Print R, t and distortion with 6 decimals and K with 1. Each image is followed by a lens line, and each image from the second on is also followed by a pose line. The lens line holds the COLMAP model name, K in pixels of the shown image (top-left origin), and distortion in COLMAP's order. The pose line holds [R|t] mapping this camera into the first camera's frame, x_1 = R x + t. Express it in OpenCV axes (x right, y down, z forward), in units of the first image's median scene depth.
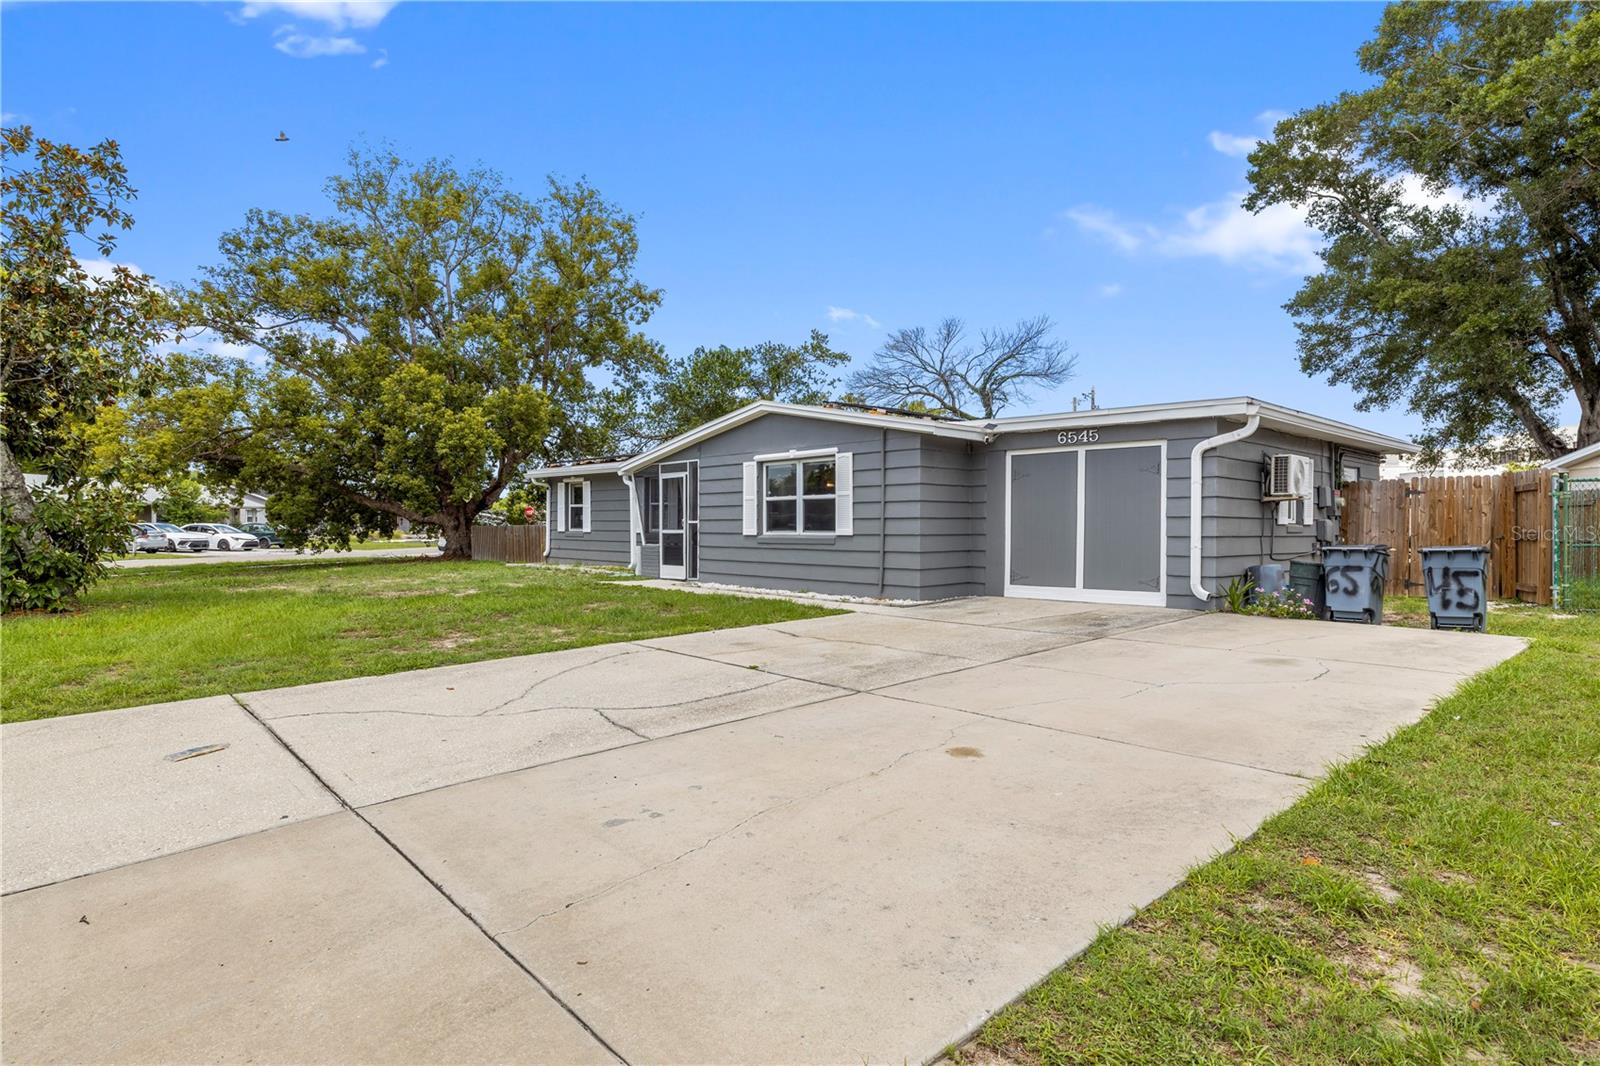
lens RADIAL K [[838.6, 0, 799.1], [0, 838.6, 534.3], [0, 0, 1]] dist [-0.005362, 0.002322]
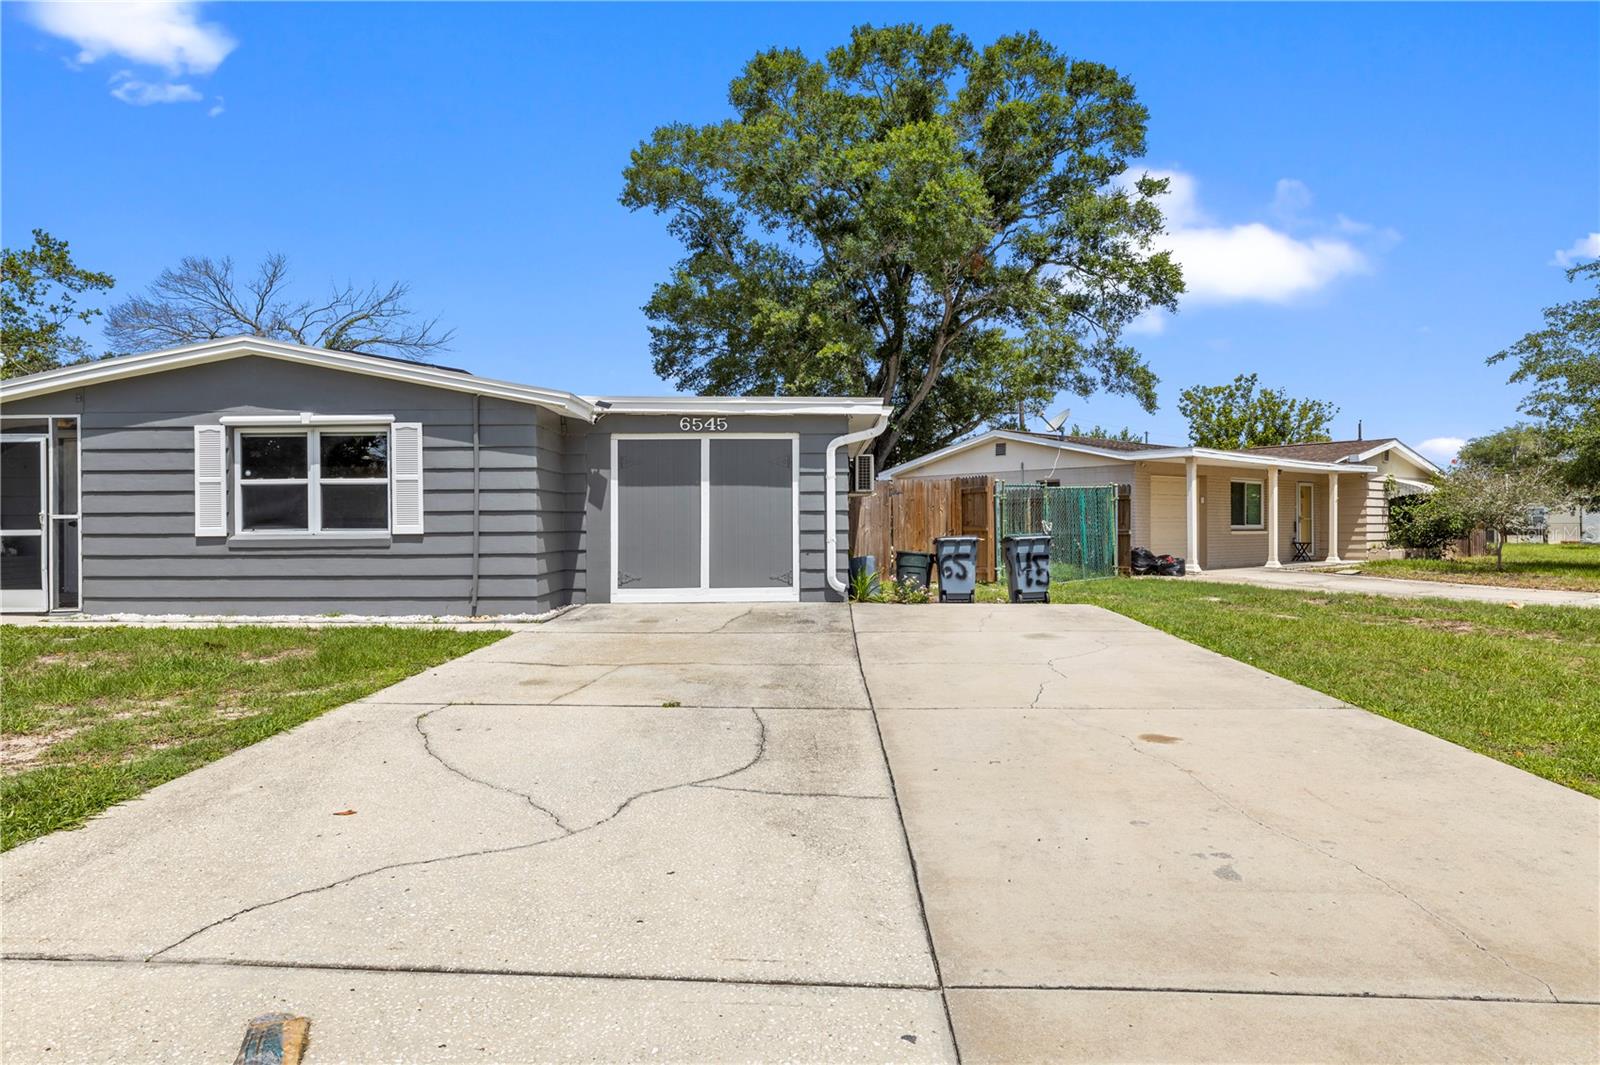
lens RADIAL K [[946.2, 0, 799.0], [0, 946.2, 526.6], [0, 0, 1]] dist [-0.003733, 0.003396]
pose [[0.705616, -0.004211, 0.708582, -0.290963], [0.011328, 0.999922, -0.005338, 0.002934], [-0.708504, 0.011793, 0.705608, 0.164288]]
